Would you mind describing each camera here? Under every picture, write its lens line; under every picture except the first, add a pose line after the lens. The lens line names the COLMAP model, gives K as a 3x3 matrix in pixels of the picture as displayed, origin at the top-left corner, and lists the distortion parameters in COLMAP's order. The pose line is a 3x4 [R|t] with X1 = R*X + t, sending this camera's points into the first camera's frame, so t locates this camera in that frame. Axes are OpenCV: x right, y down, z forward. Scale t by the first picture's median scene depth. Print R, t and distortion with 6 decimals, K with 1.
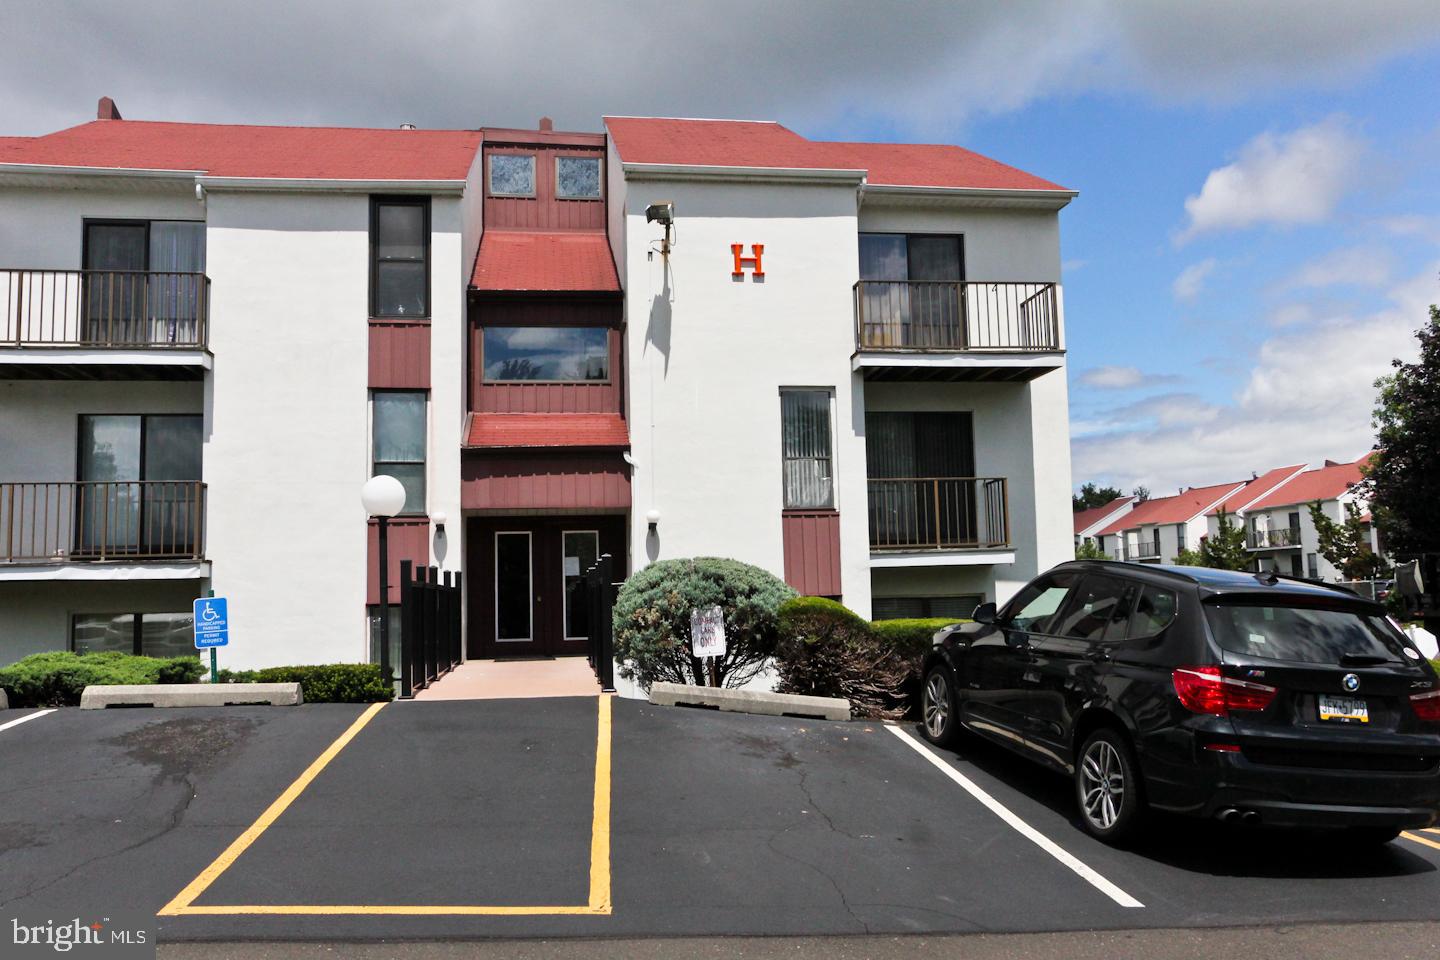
lens RADIAL K [[1166.1, 0, 720.0], [0, 1166.1, 480.0], [0, 0, 1]] dist [0.001601, 0.002405]
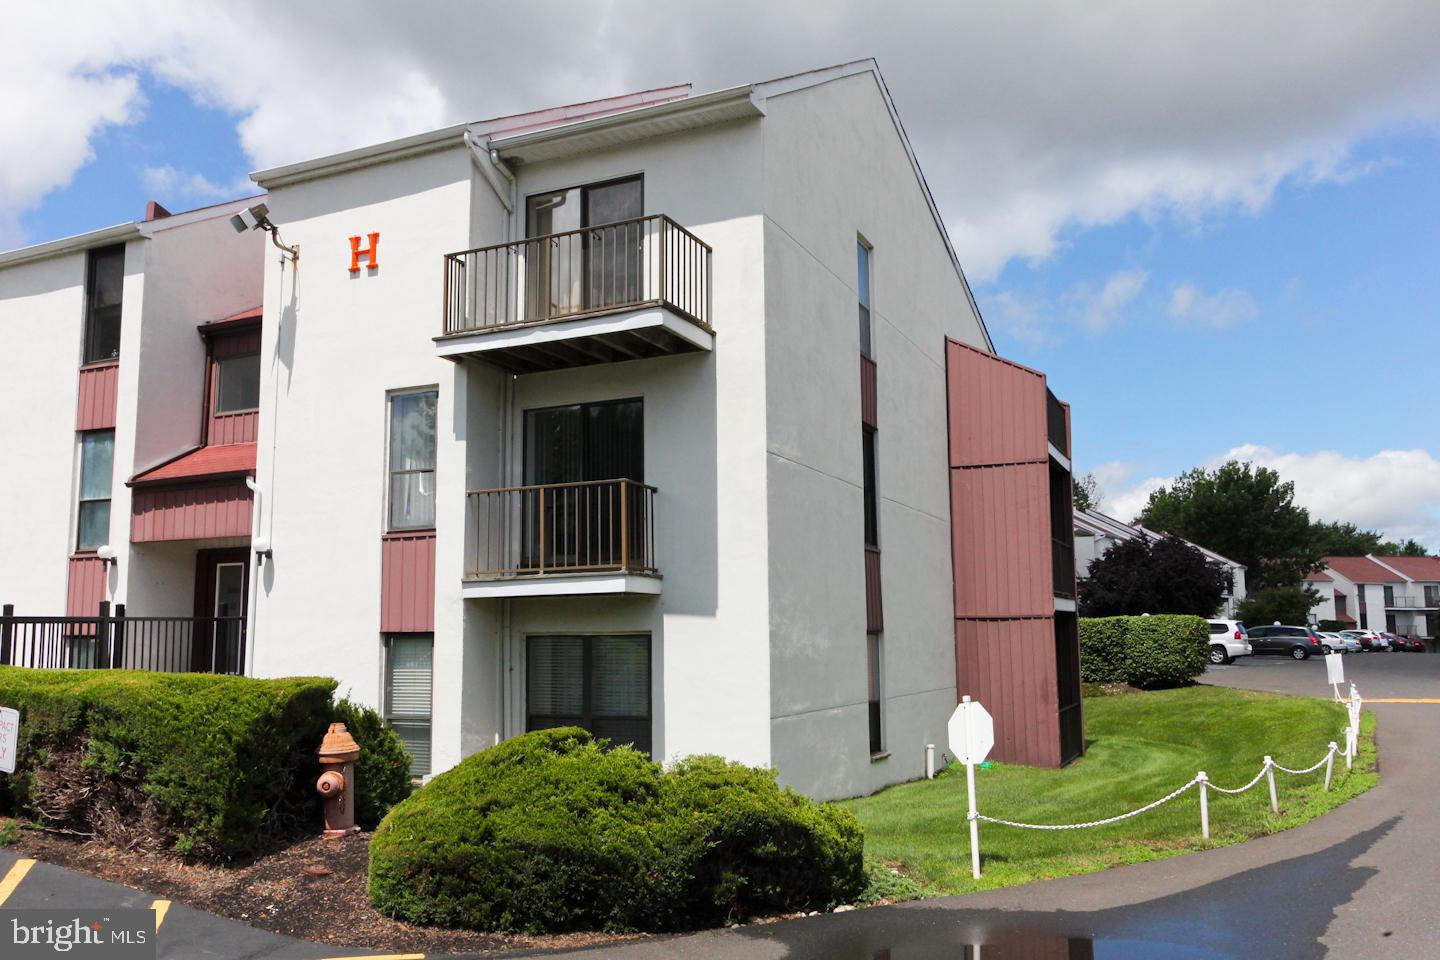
lens RADIAL K [[1166.1, 0, 720.0], [0, 1166.1, 480.0], [0, 0, 1]] dist [0.001601, 0.002405]
pose [[0.842417, -0.057702, -0.535728, 0.728279], [0.058360, 0.998171, -0.015740, 0.015009], [0.535657, -0.018005, 0.844244, 0.395066]]
